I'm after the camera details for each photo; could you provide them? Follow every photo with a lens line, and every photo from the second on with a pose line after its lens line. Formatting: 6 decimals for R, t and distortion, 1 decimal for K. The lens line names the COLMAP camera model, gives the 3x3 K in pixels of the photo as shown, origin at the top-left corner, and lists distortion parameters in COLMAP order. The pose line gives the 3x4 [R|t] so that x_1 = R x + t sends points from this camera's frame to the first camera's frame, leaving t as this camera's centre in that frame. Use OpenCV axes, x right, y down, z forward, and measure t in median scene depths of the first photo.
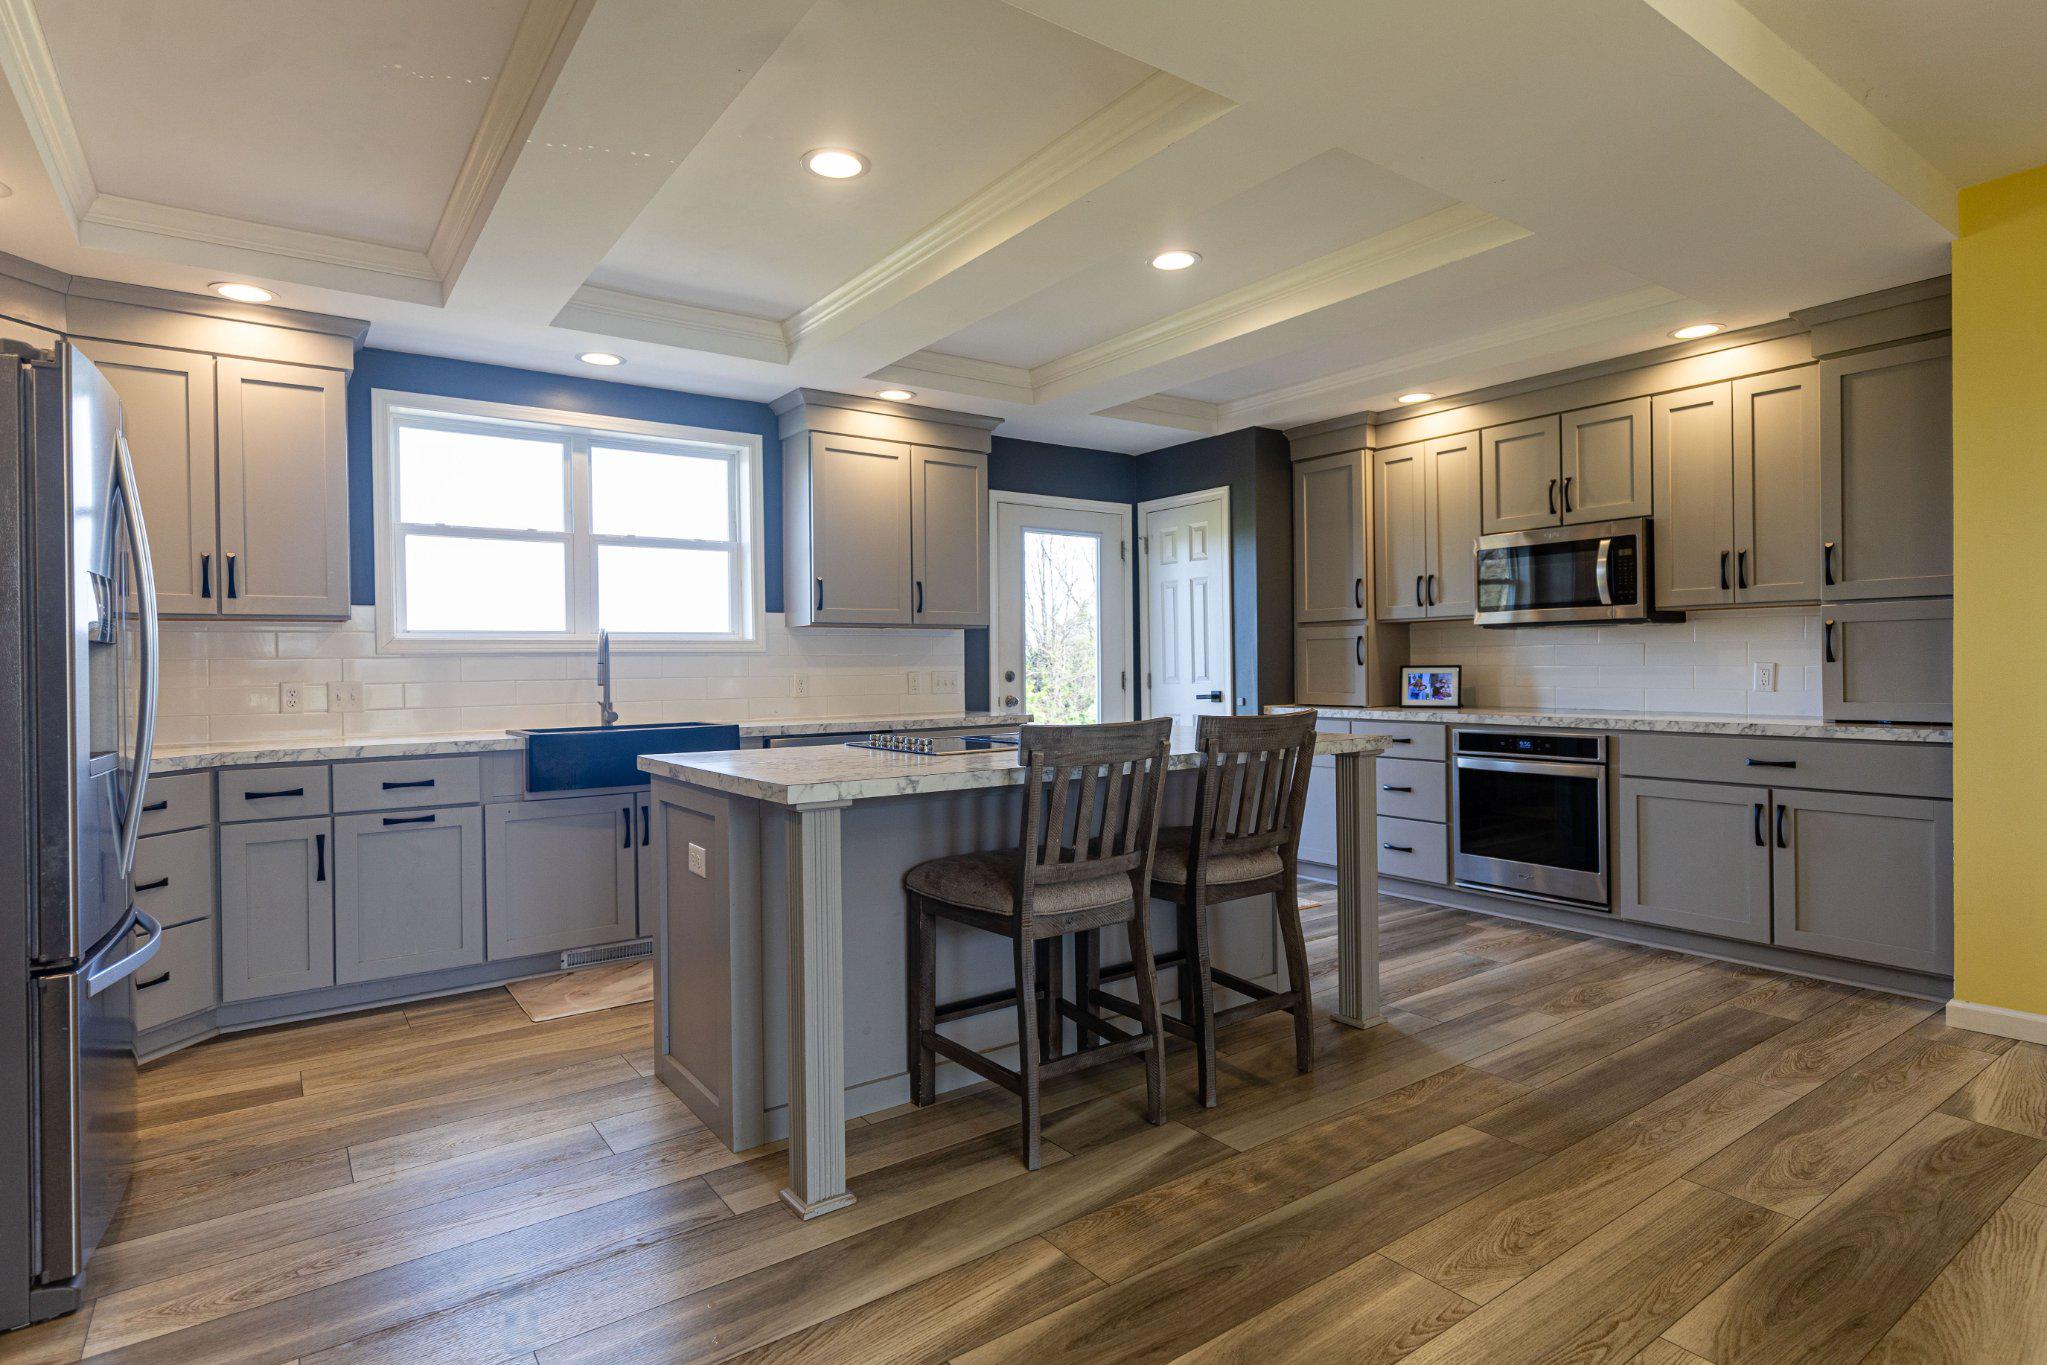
lens RADIAL K [[1060.3, 0, 1023.6], [0, 1060.3, 673.1], [0, 0, 1]] dist [-0.001110, 0.000380]
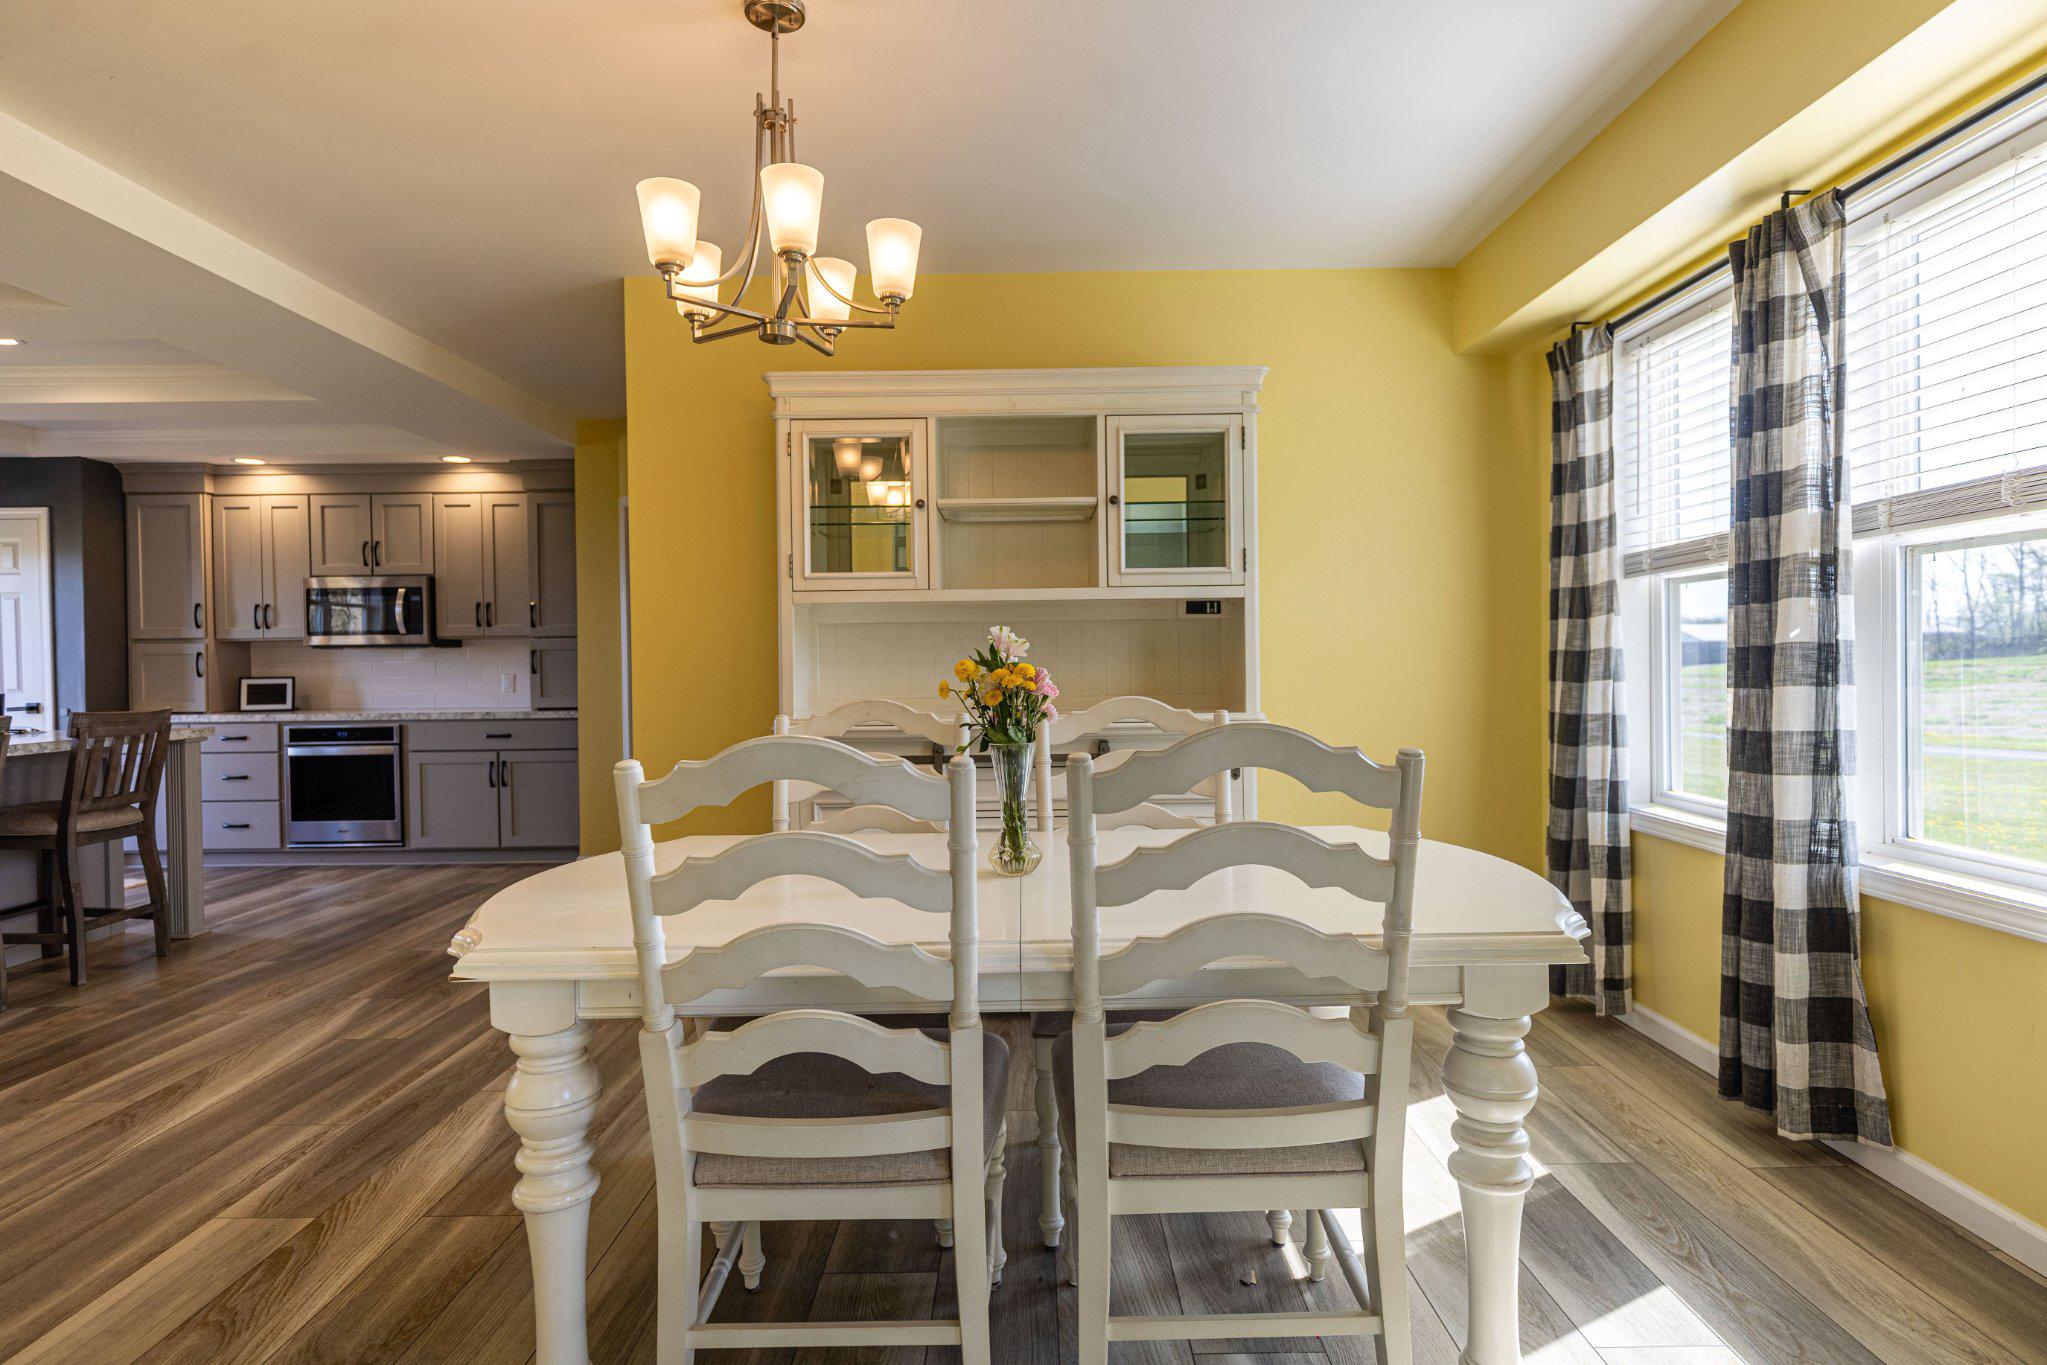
lens RADIAL K [[1060.3, 0, 1023.6], [0, 1060.3, 673.1], [0, 0, 1]] dist [-0.001110, 0.000380]
pose [[0.584571, -0.001002, 0.811342, -0.115708], [0.011534, 0.999908, -0.007075, 0.007779], [-0.811260, 0.013494, 0.584529, -0.489336]]
